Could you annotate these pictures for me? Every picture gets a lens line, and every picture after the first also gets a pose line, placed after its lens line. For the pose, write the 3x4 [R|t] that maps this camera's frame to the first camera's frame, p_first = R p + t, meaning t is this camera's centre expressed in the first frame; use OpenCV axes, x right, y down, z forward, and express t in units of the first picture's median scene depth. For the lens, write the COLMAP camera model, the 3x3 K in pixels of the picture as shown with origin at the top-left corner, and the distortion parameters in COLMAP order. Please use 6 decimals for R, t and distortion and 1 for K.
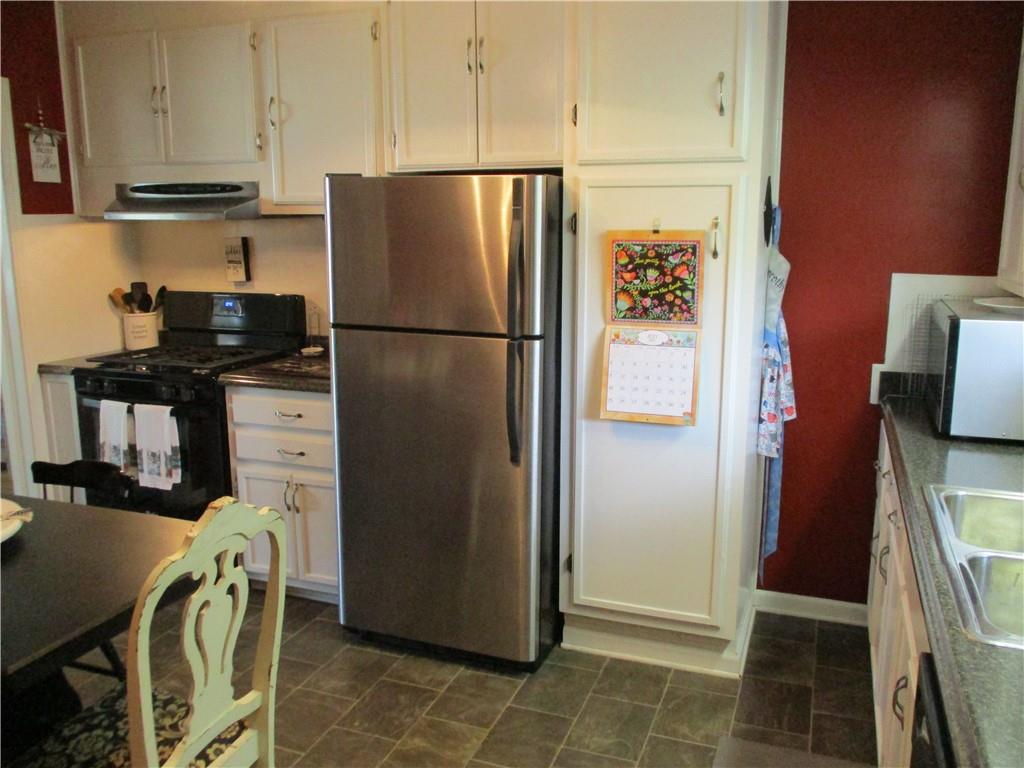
lens RADIAL K [[849.7, 0, 506.7], [0, 849.7, 380.3], [0, 0, 1]] dist [-0.029532, 0.004502]
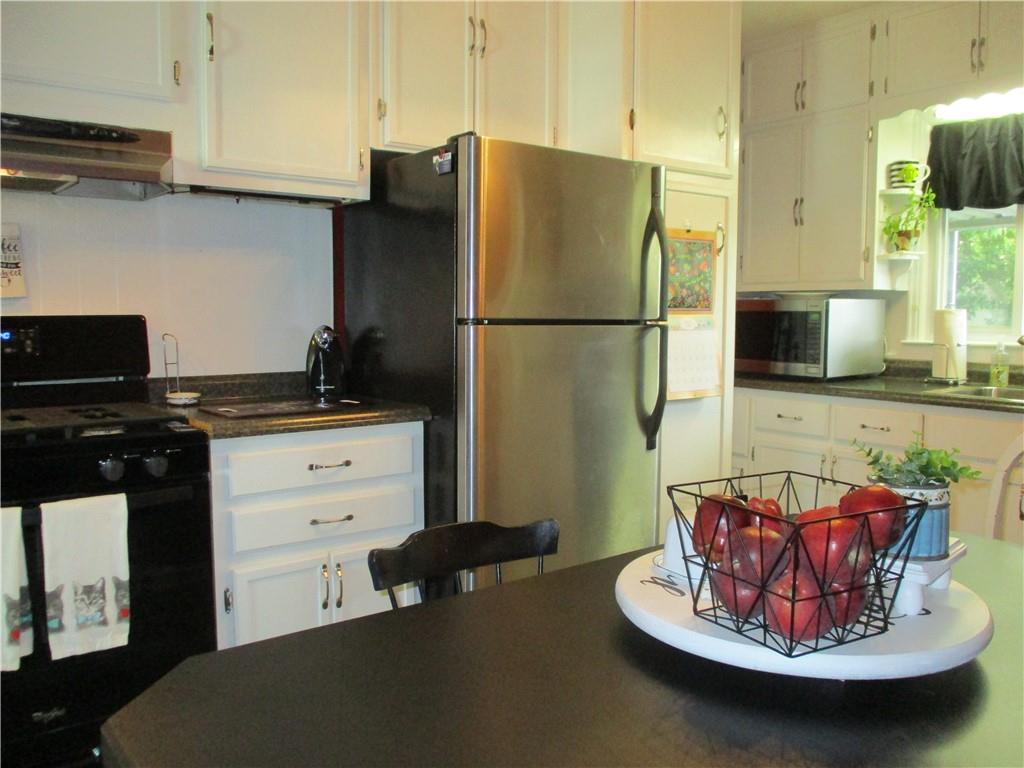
lens RADIAL K [[843.5, 0, 512.0], [0, 843.5, 384.0], [0, 0, 1]] dist [-0.024906, -0.001555]
pose [[0.540565, -0.068796, 0.838485, -0.833267], [0.160734, 0.986737, -0.022664, 0.015794], [-0.825805, 0.147024, 0.544454, 0.542614]]
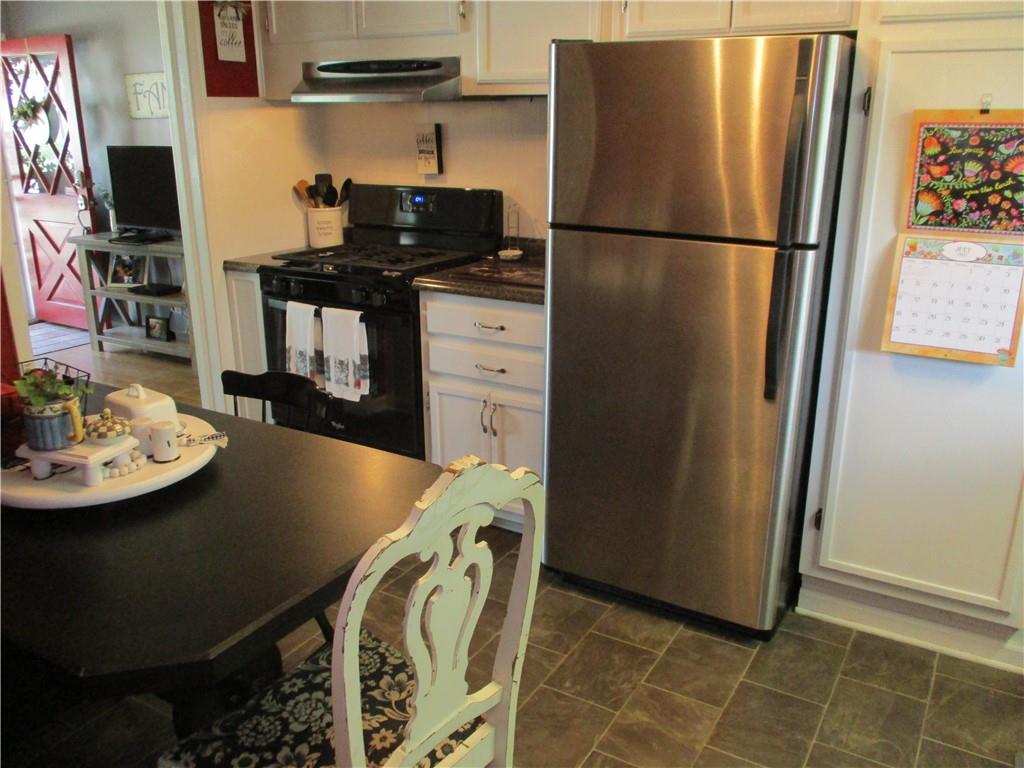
lens RADIAL K [[849.7, 0, 506.7], [0, 849.7, 380.3], [0, 0, 1]] dist [-0.029532, 0.004502]
pose [[0.983929, 0.052974, -0.170518, -0.094647], [-0.033606, 0.992851, 0.114529, -0.006390], [0.175366, -0.106958, 0.978676, 0.142529]]
